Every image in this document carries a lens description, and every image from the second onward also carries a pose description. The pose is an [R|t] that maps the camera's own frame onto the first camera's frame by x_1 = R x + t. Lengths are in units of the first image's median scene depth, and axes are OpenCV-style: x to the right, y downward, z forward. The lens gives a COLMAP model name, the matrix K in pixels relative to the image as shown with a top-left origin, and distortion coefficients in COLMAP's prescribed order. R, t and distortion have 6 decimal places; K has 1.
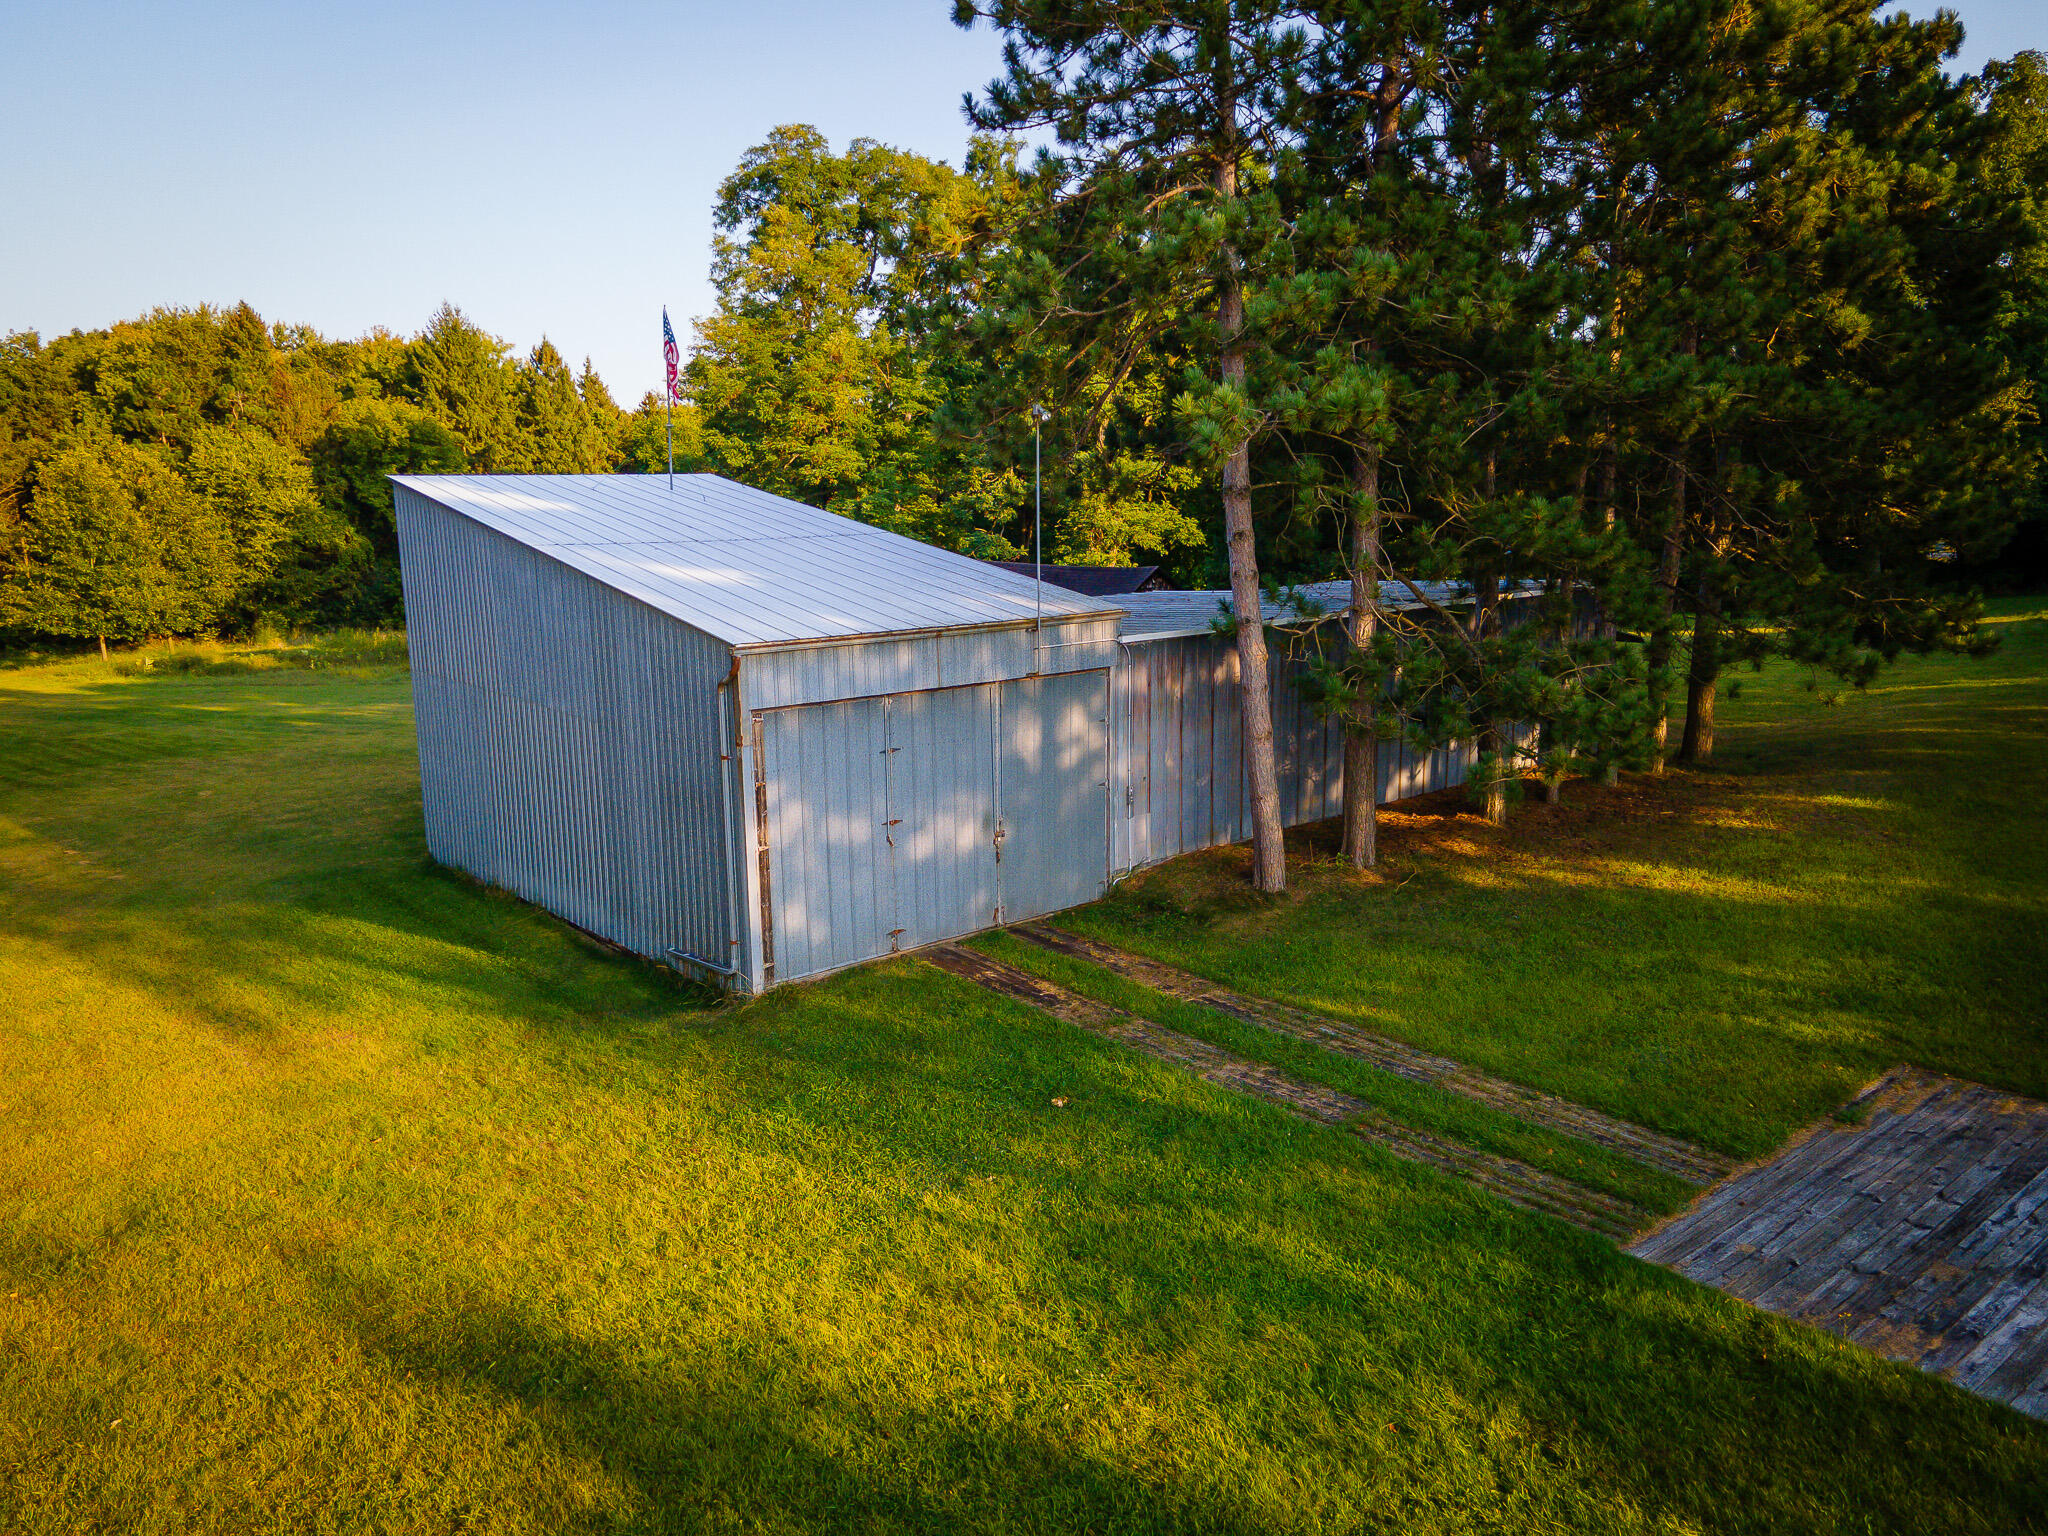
lens RADIAL K [[1456.4, 0, 1021.3], [0, 1456.4, 755.6], [0, 0, 1]] dist [0.035345, 0.006066]
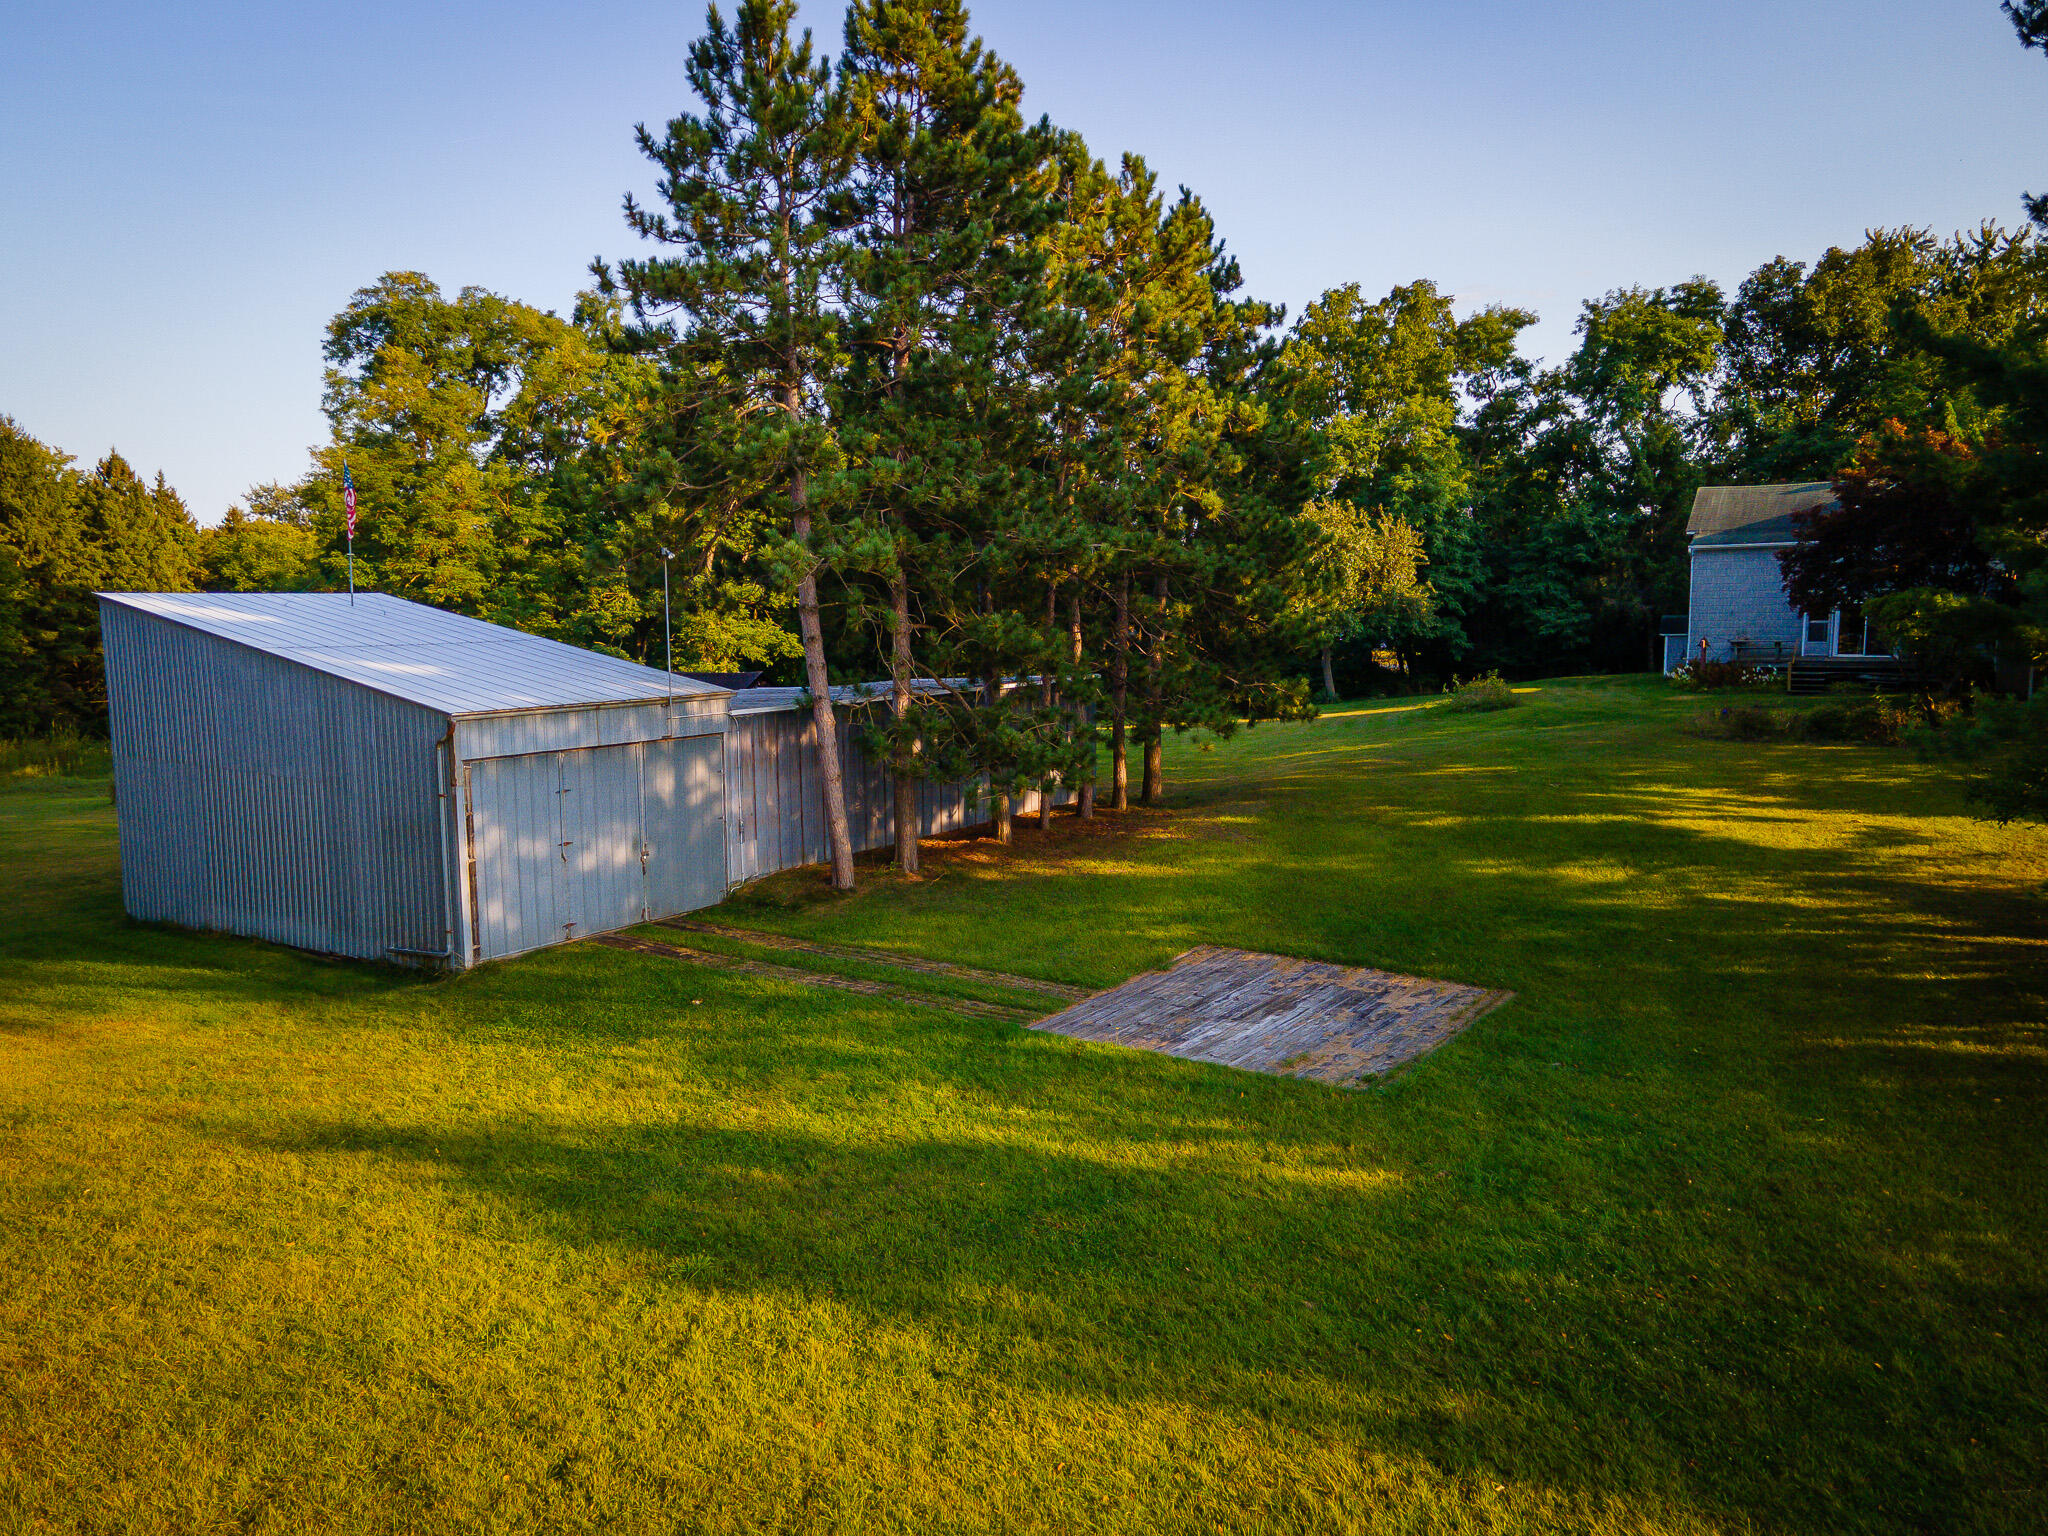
lens RADIAL K [[1456.4, 0, 1020.5], [0, 1456.4, 775.2], [0, 0, 1]] dist [0.035345, 0.006066]
pose [[0.965720, -0.026609, 0.258220, -0.025416], [0.043927, 0.997138, -0.061531, 0.077797], [-0.255844, 0.070765, 0.964125, -0.414285]]
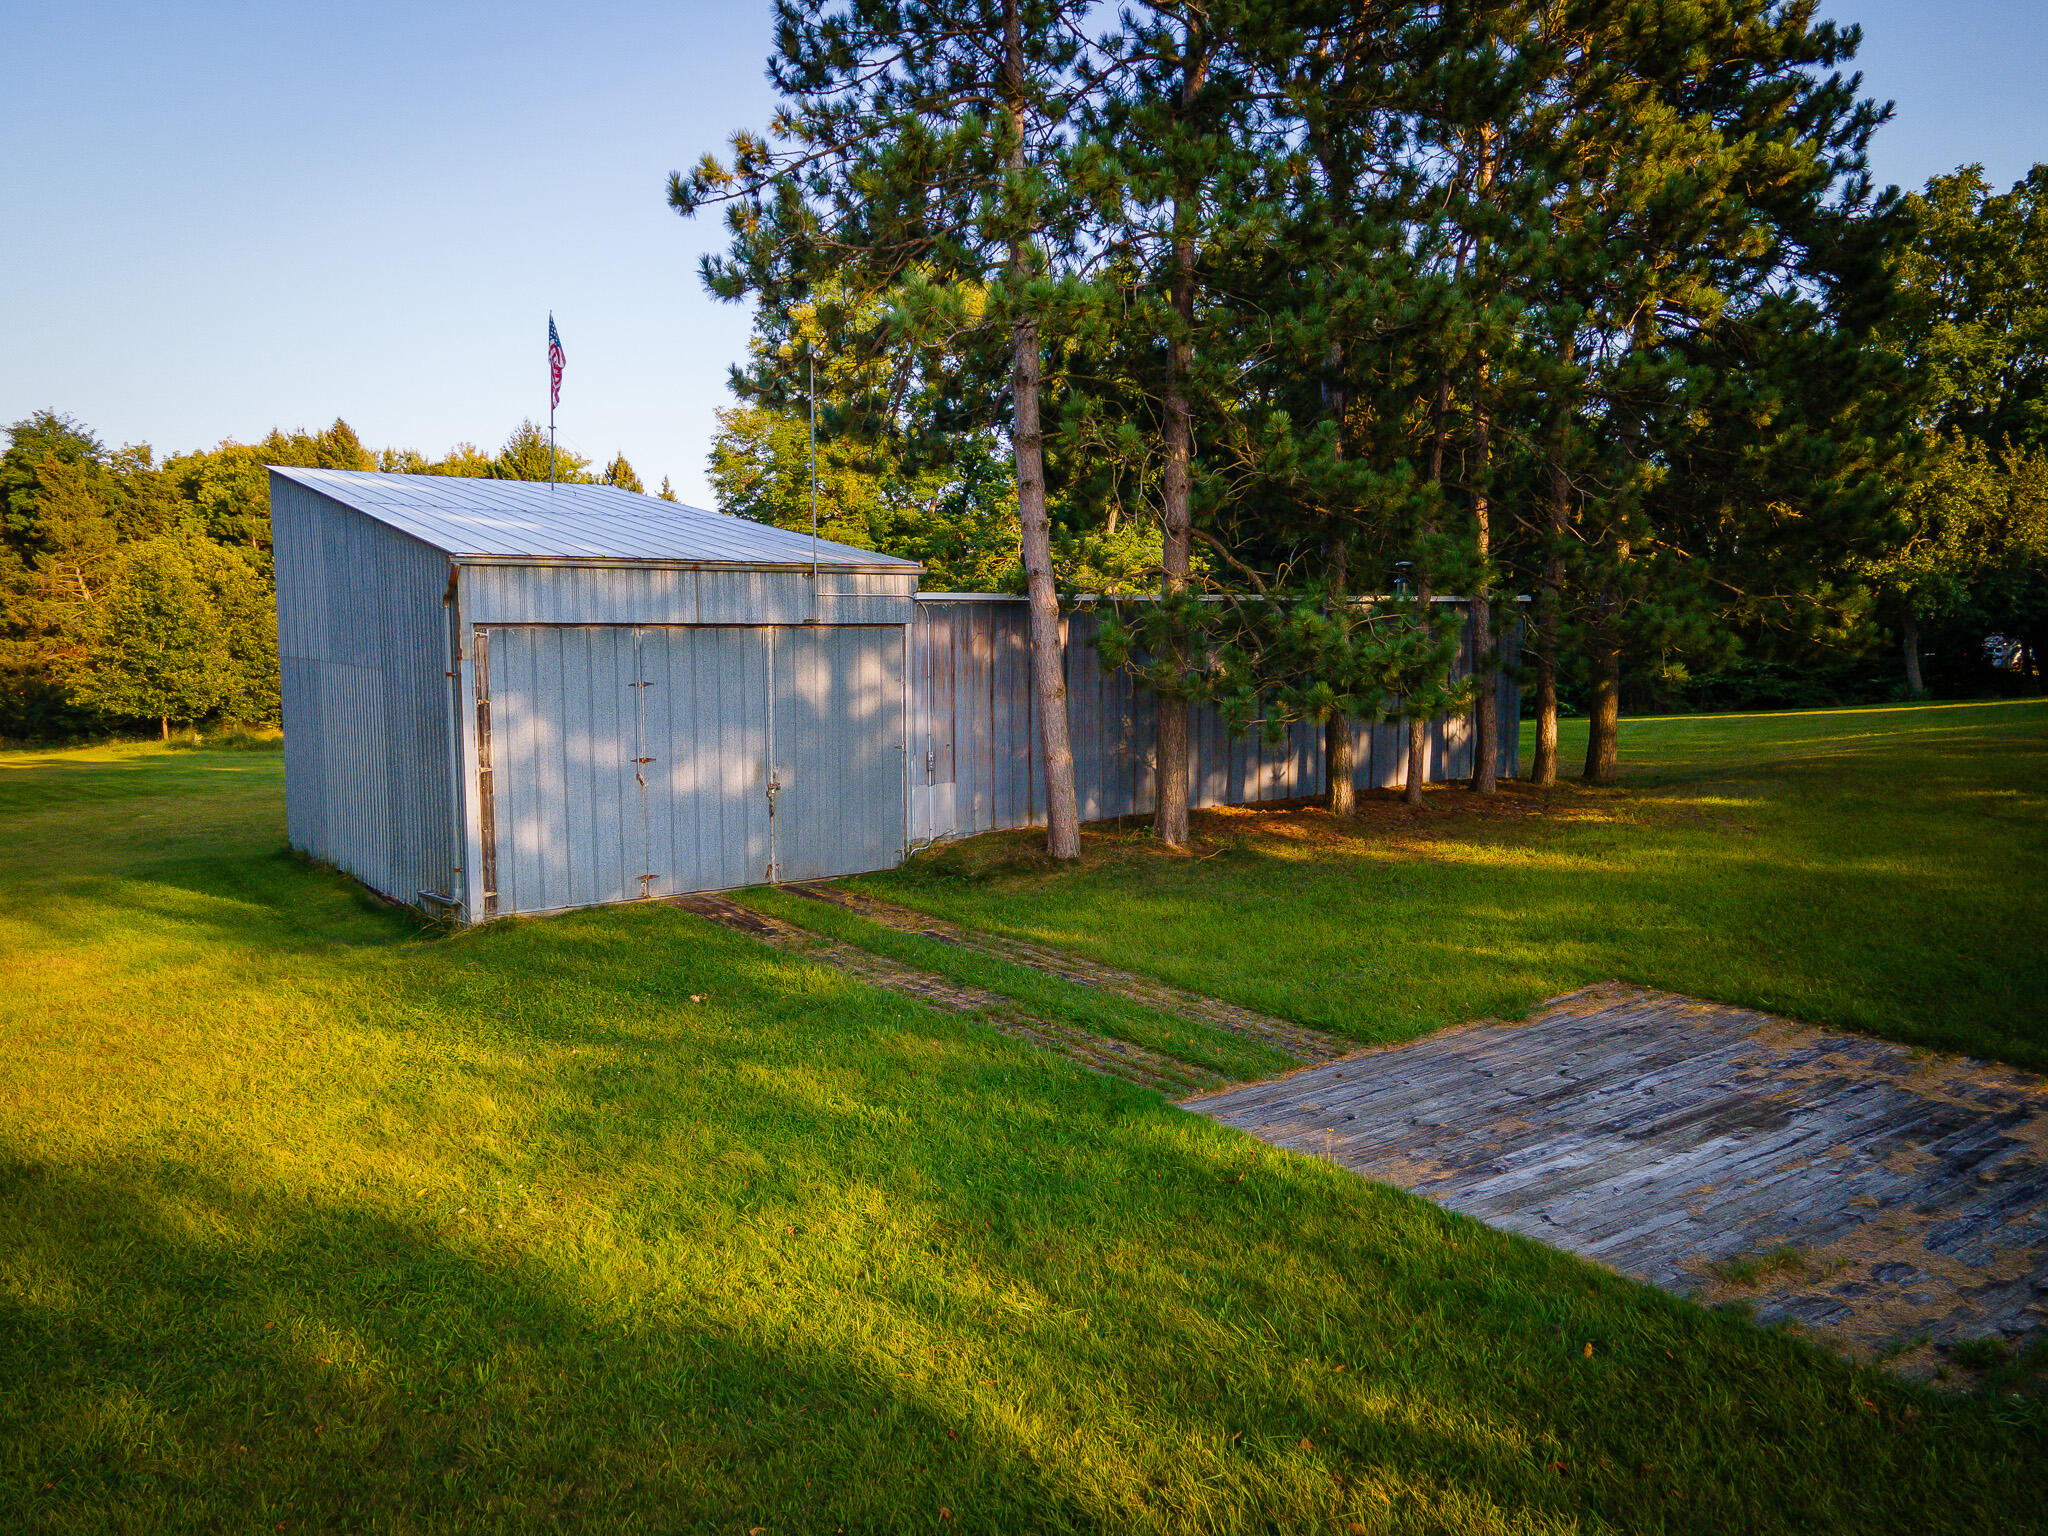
lens RADIAL K [[1456.4, 0, 1029.4], [0, 1456.4, 766.6], [0, 0, 1]] dist [0.035345, 0.006066]
pose [[0.997320, 0.018212, -0.070864, 0.215355], [-0.024688, 0.995489, -0.091610, 0.121327], [0.068876, 0.093114, 0.993270, 0.048261]]
